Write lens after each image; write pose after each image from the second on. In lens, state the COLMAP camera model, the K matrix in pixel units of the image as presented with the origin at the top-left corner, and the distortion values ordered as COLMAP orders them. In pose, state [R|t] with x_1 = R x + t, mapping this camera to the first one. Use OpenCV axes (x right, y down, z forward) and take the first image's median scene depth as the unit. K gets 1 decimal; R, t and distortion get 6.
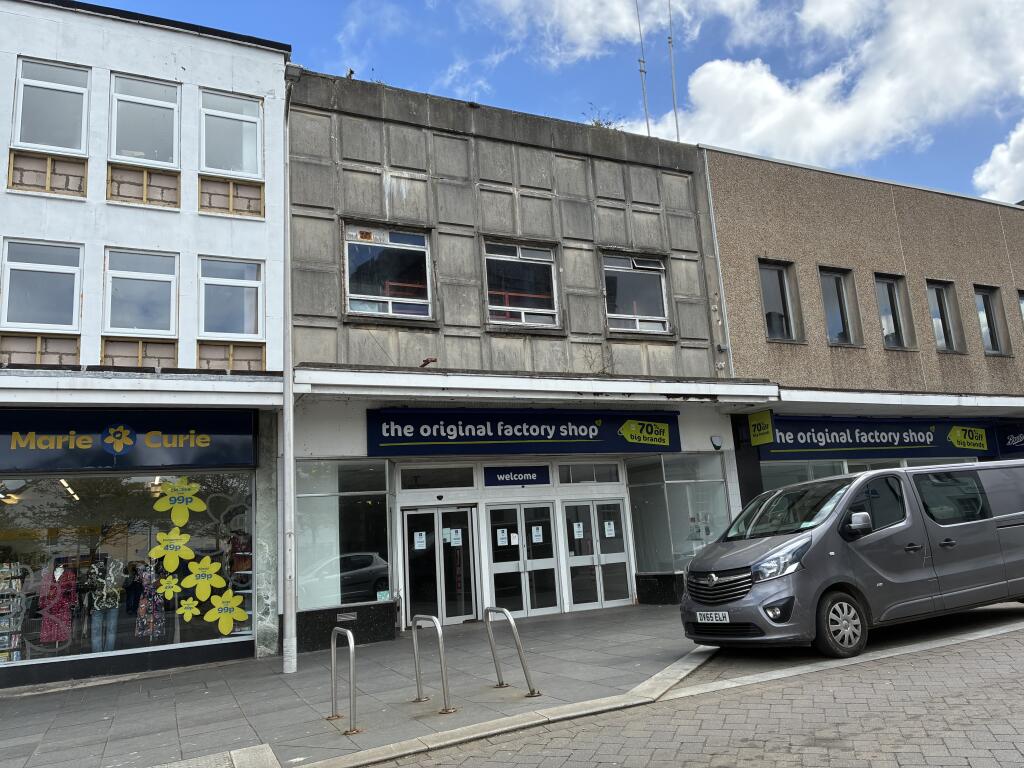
lens RADIAL K [[782.4, 0, 517.6], [0, 782.4, 379.8], [0, 0, 1]] dist [0.064675, -0.074132]
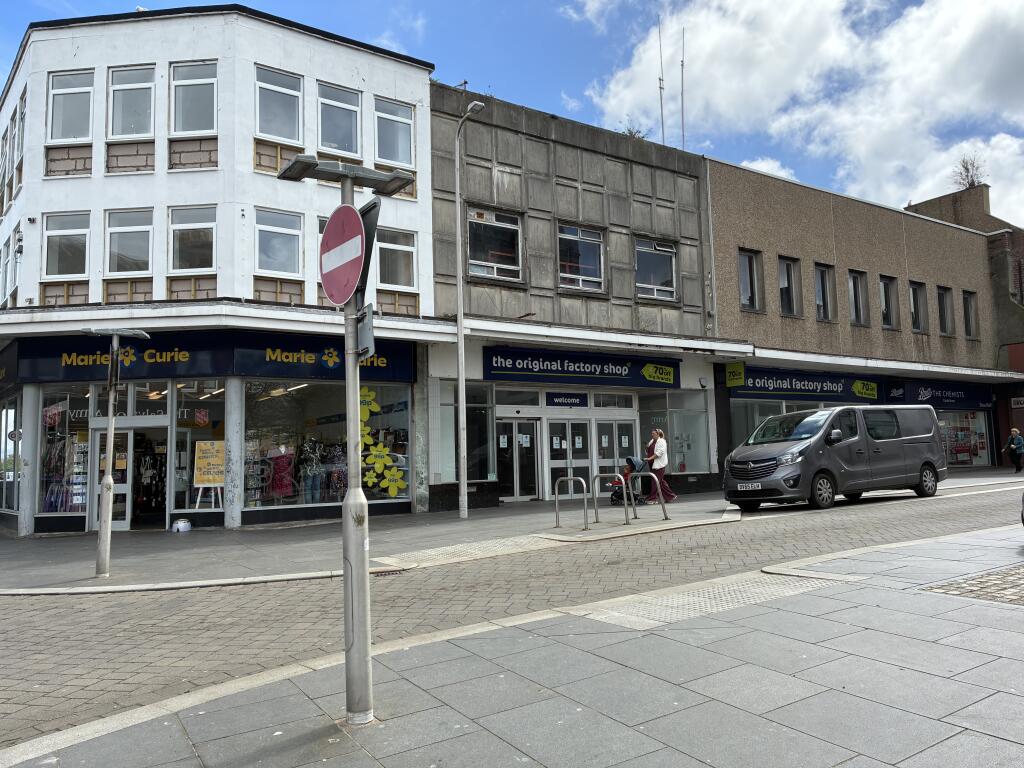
lens RADIAL K [[783.2, 0, 512.0], [0, 783.2, 384.0], [0, 0, 1]] dist [0.061401, -0.065829]
pose [[0.988402, 0.056387, 0.141002, -0.294912], [-0.069610, 0.993444, 0.090679, -0.022004], [-0.134965, -0.099443, 0.985848, -0.338109]]
